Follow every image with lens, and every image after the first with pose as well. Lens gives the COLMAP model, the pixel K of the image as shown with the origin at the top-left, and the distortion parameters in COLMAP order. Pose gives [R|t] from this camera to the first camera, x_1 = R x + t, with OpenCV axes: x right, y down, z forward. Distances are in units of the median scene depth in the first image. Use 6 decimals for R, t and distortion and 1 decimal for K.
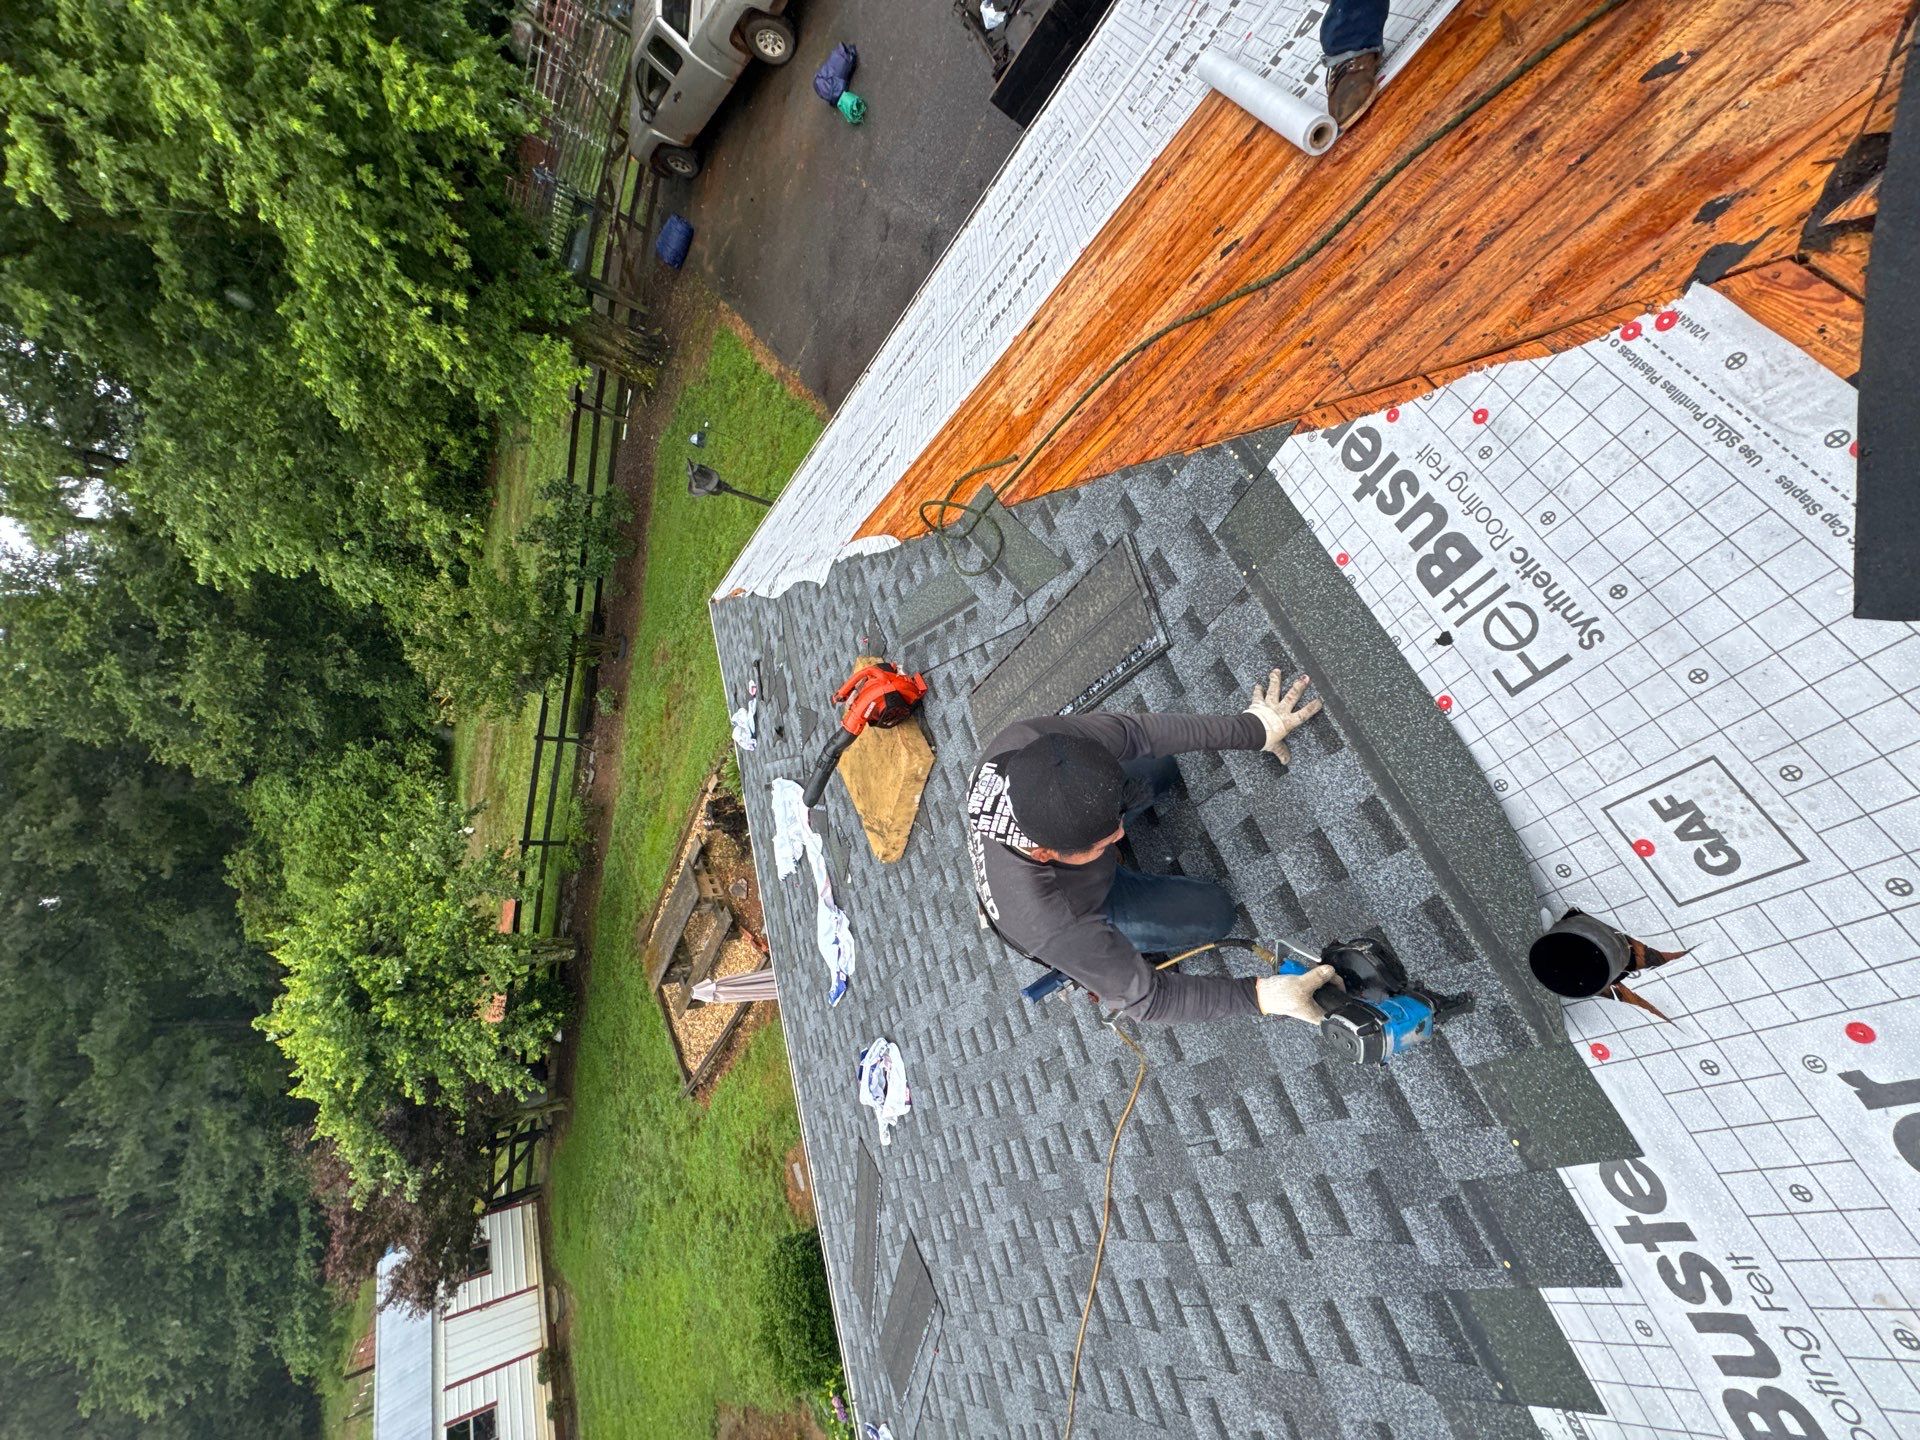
lens RADIAL K [[750.6, 0, 970.0], [0, 750.6, 686.8], [0, 0, 1]] dist [0.001315, 0.000398]
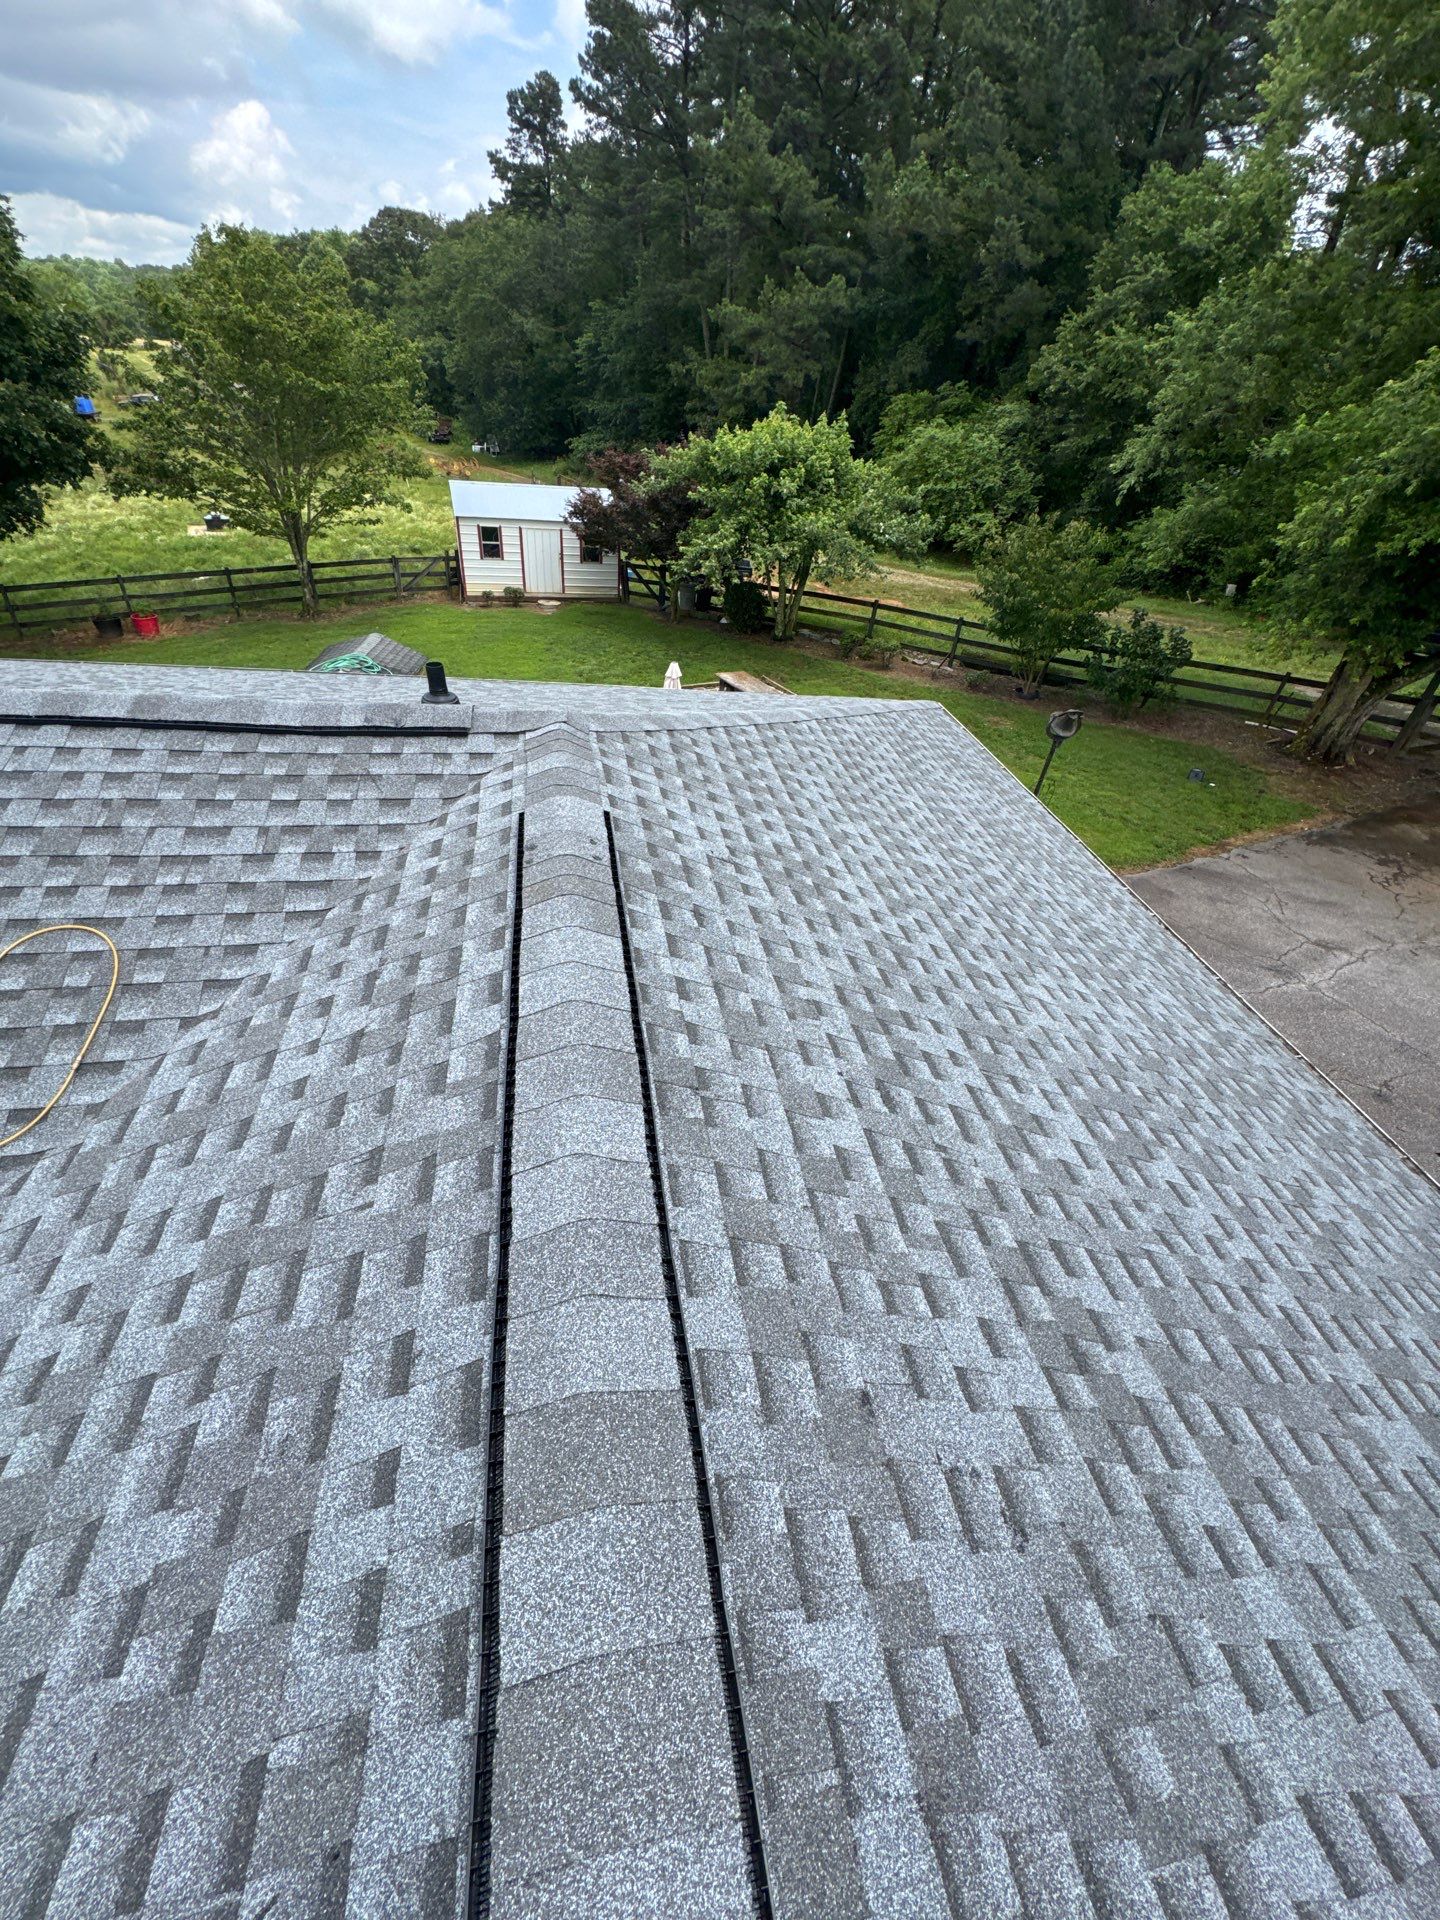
lens RADIAL K [[750.6, 0, 720.0], [0, 750.6, 960.0], [0, 0, 1]] dist [0.001315, 0.000398]
pose [[-0.280670, 0.956956, -0.073897, 0.095437], [-0.905463, -0.238454, 0.351108, -0.113583], [0.318374, 0.165456, 0.933414, -0.086041]]
